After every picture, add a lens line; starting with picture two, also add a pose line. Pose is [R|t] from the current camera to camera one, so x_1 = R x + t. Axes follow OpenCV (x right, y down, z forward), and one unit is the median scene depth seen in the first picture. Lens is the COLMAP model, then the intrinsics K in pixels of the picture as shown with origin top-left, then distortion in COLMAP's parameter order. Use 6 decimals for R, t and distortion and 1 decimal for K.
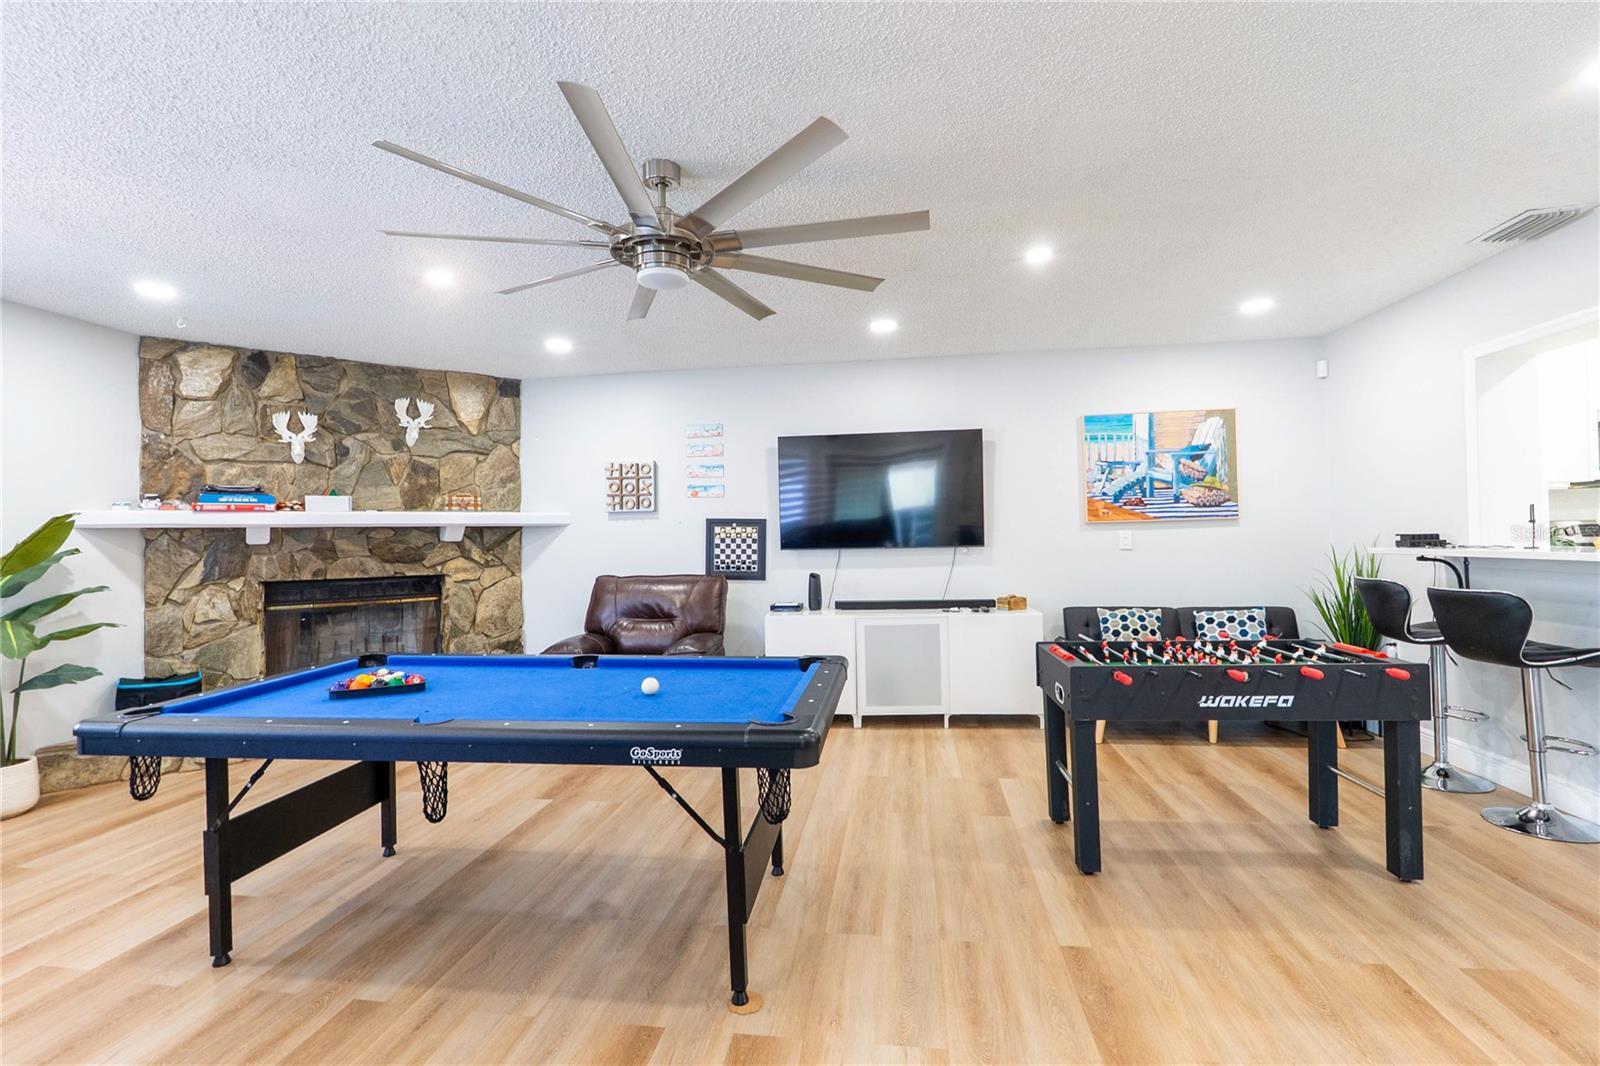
lens RADIAL K [[733.5, 0, 794.8], [0, 733.5, 533.5], [0, 0, 1]] dist [-0.009447, 0.000799]
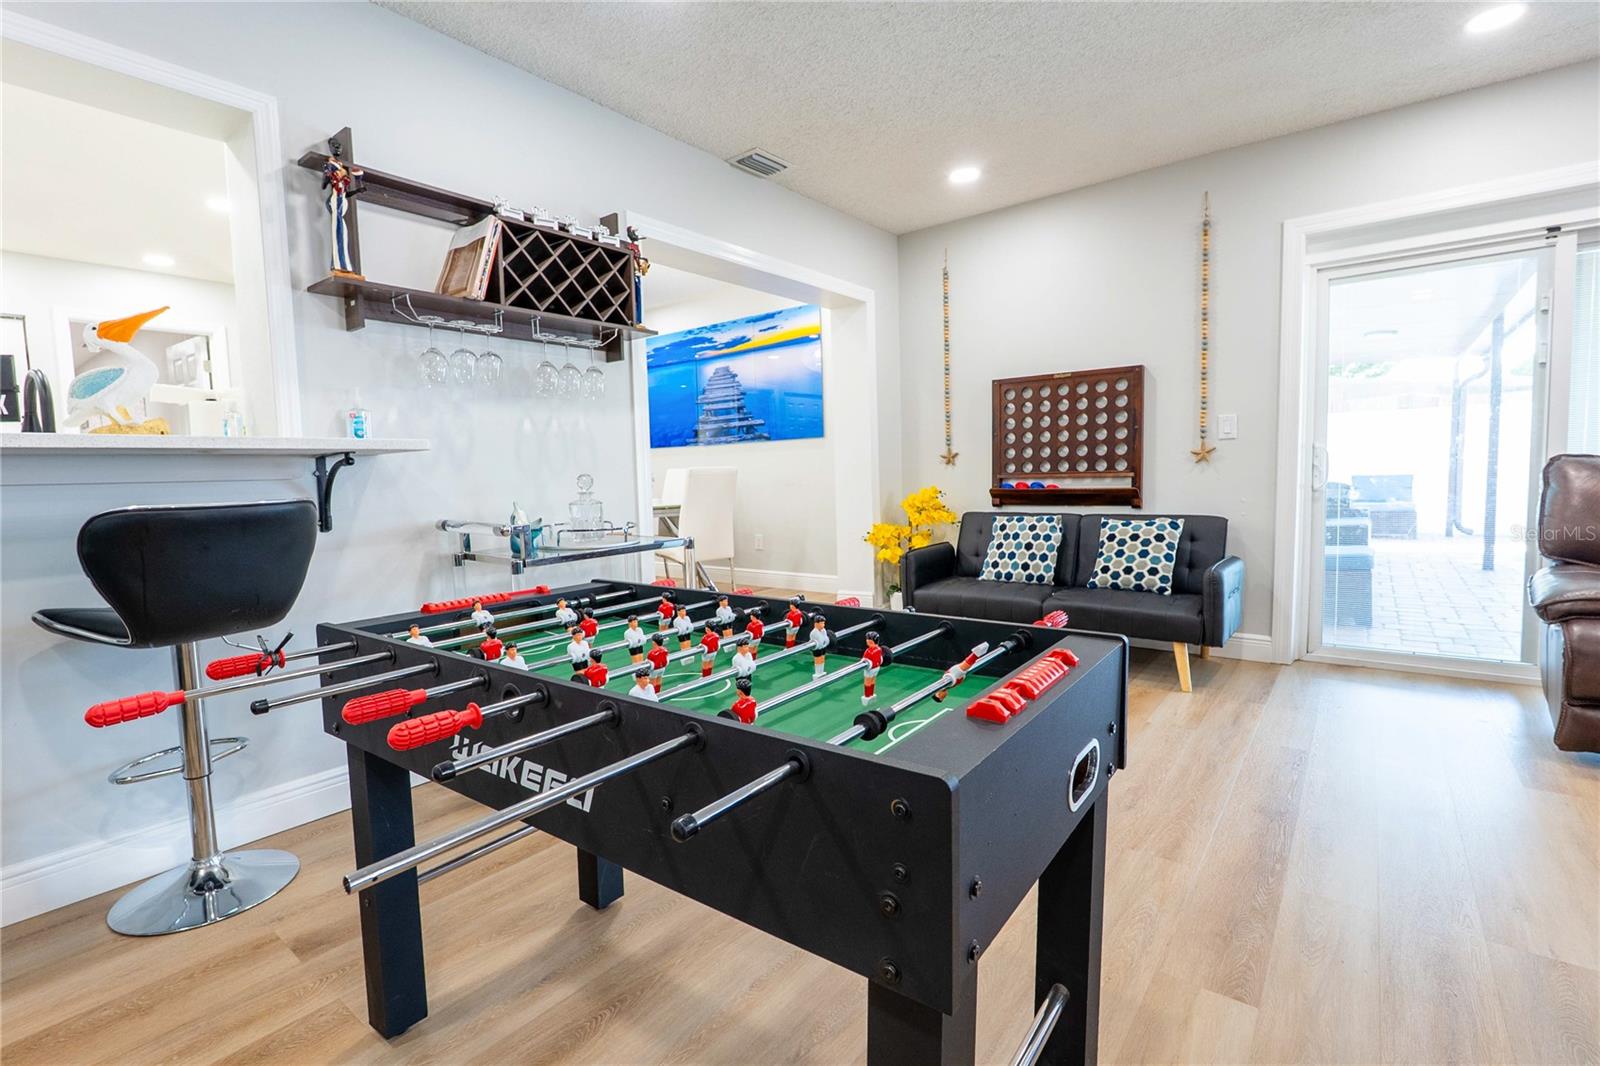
lens RADIAL K [[733.5, 0, 794.8], [0, 733.5, 533.5], [0, 0, 1]] dist [-0.009447, 0.000799]
pose [[-0.869607, 0.006346, 0.493704, 0.179427], [0.043301, 0.997045, 0.063453, 0.050492], [-0.491842, 0.076557, -0.867312, 0.764522]]
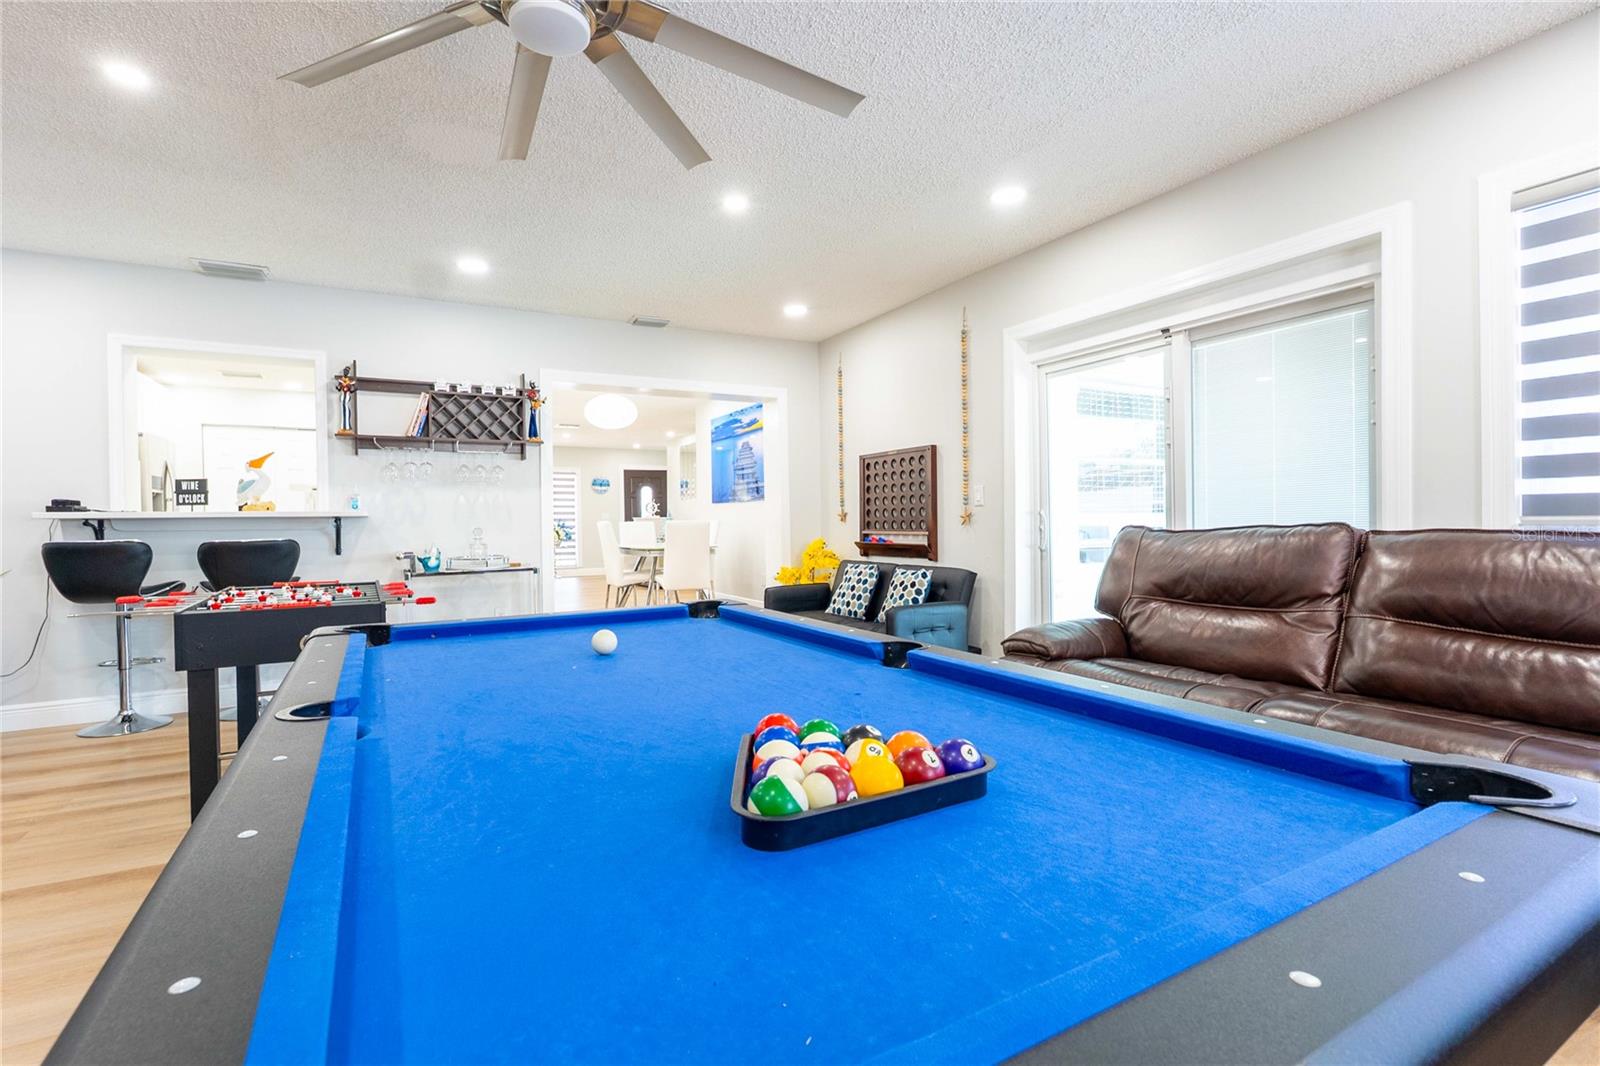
lens RADIAL K [[733.5, 0, 794.8], [0, 733.5, 533.5], [0, 0, 1]] dist [-0.009447, 0.000799]
pose [[-0.610619, 0.018597, 0.791706, -0.416804], [0.020358, 0.999762, -0.007783, 0.057381], [-0.791663, 0.011365, -0.610853, 0.624100]]
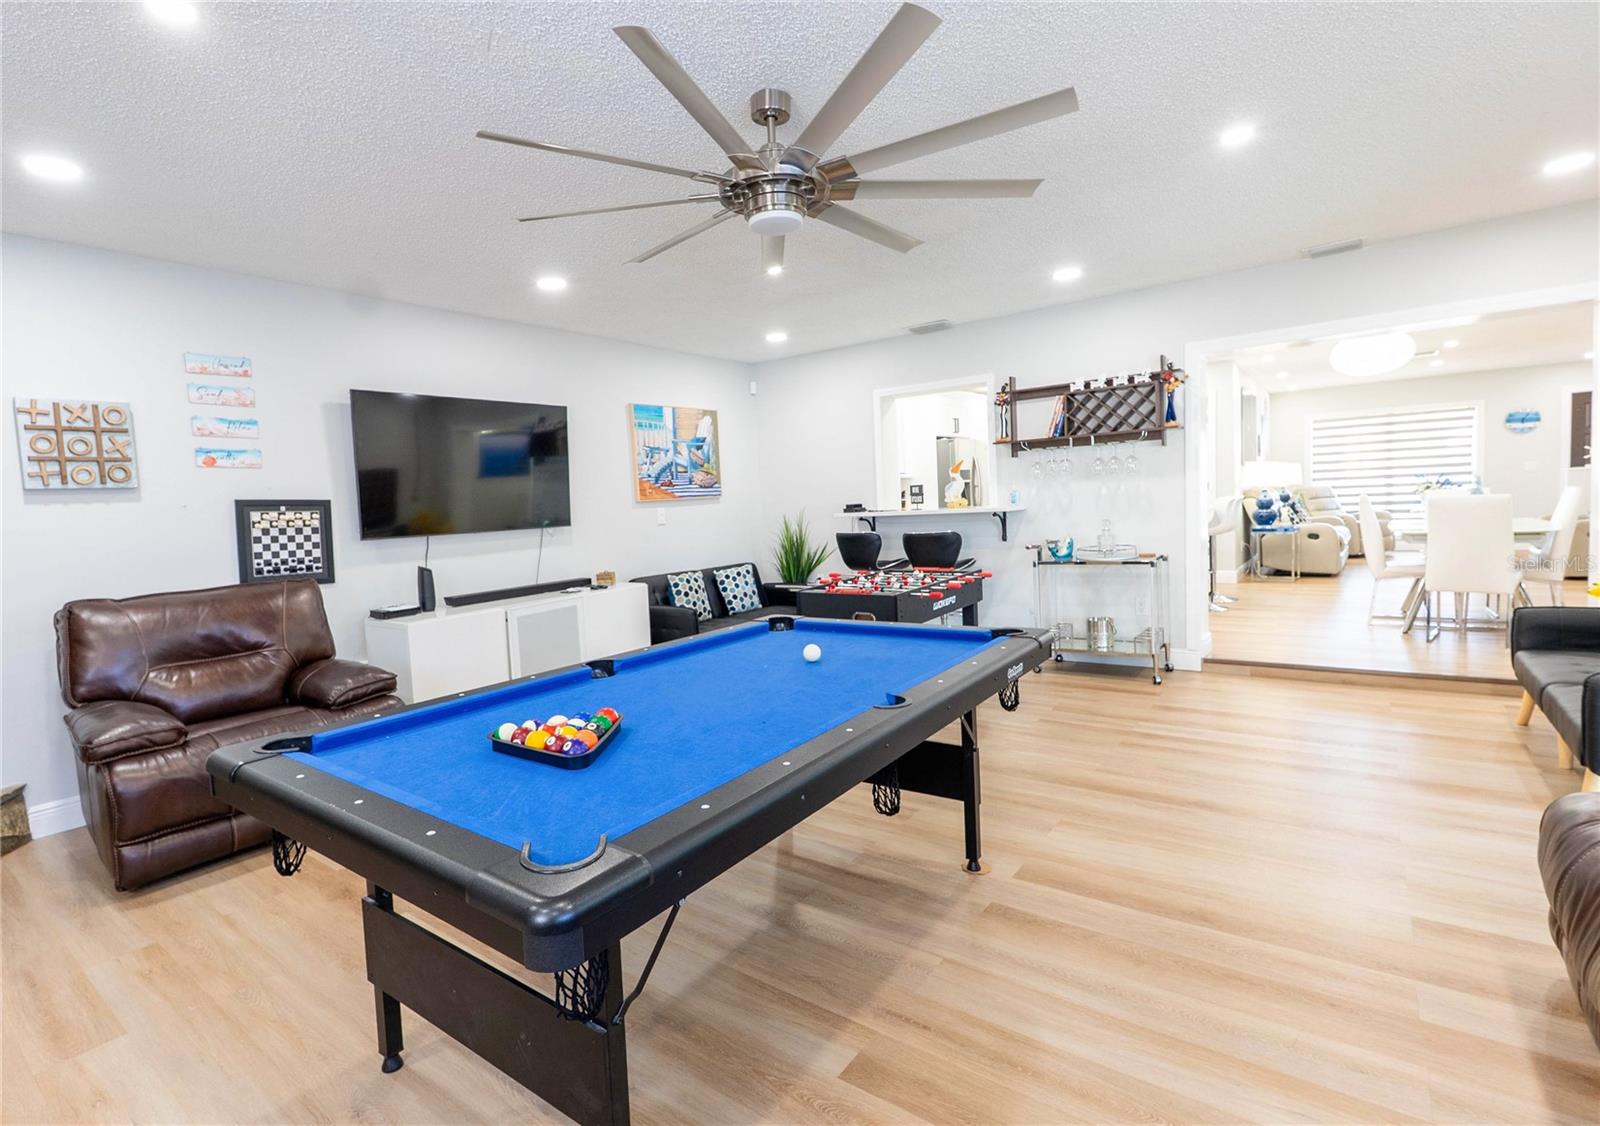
lens RADIAL K [[775.3, 0, 753.2], [0, 775.3, 561.4], [0, 0, 1]] dist [-0.019428, 0.000330]
pose [[0.491543, -0.070968, 0.867957, -0.548268], [0.036413, 0.997477, 0.060937, 0.010869], [-0.870092, 0.001652, 0.492887, 0.274388]]
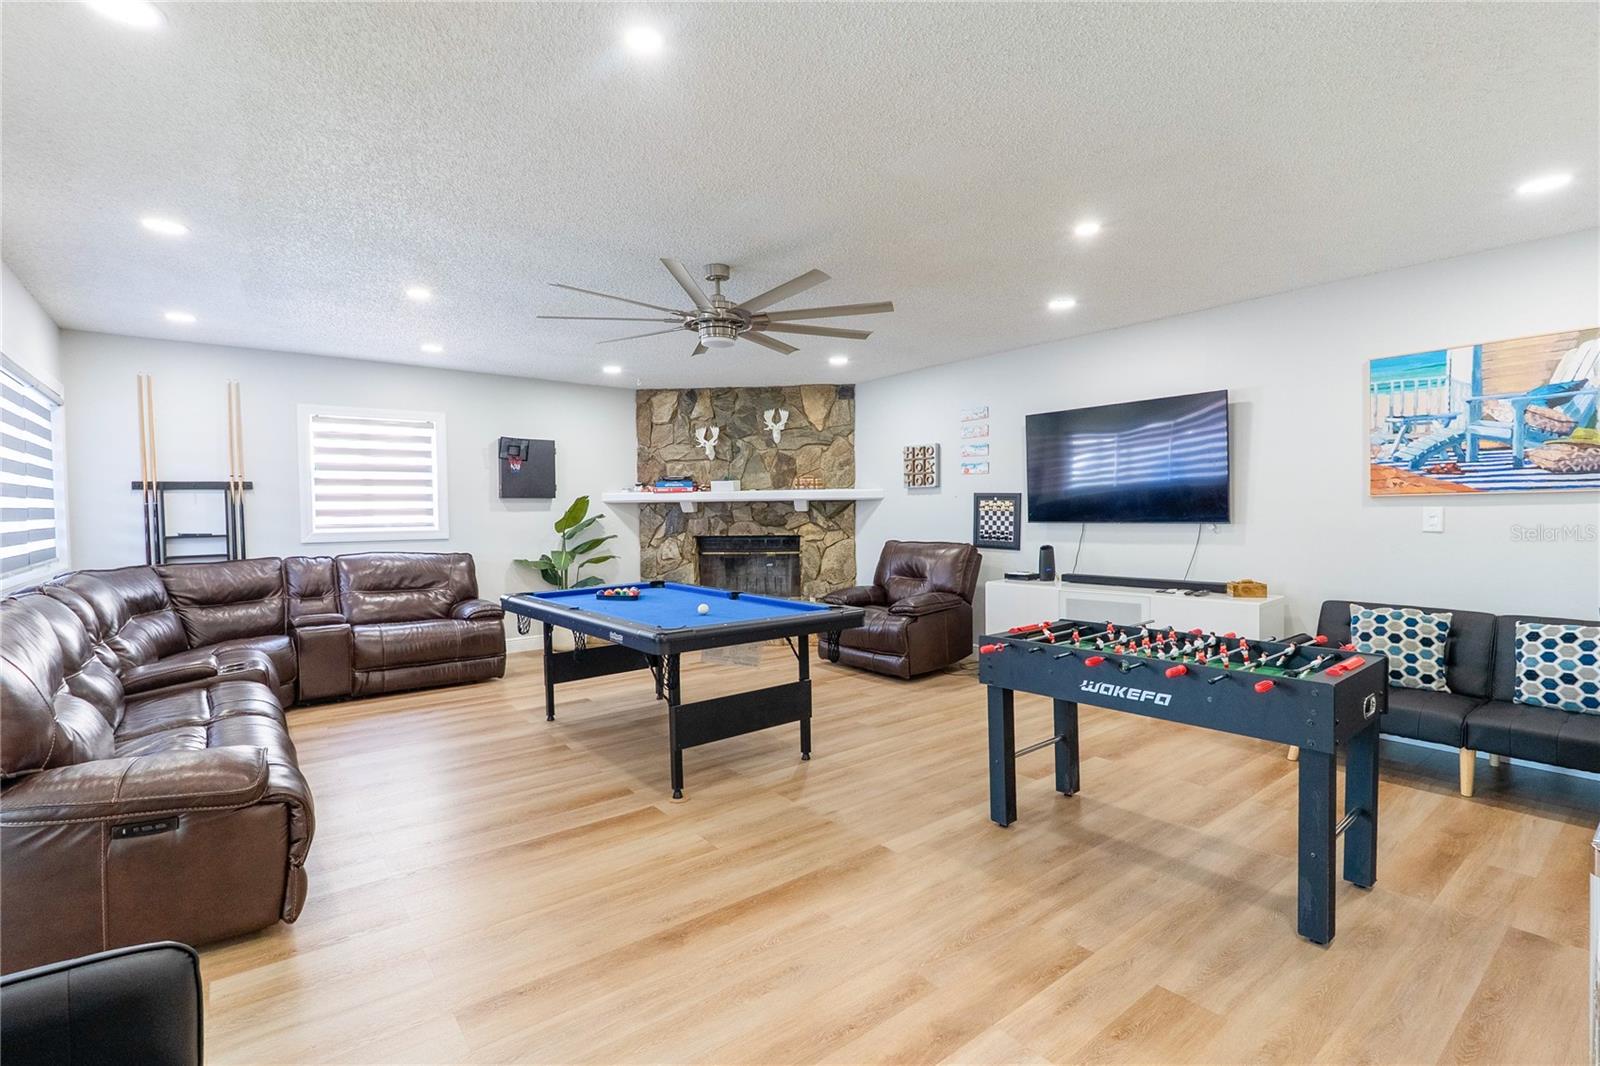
lens RADIAL K [[733.5, 0, 794.8], [0, 733.5, 533.5], [0, 0, 1]] dist [-0.009447, 0.000799]
pose [[0.721234, 0.031399, -0.691979, 0.502869], [0.002591, 0.998843, 0.048023, -0.014518], [0.692686, -0.036428, 0.720319, 0.004183]]
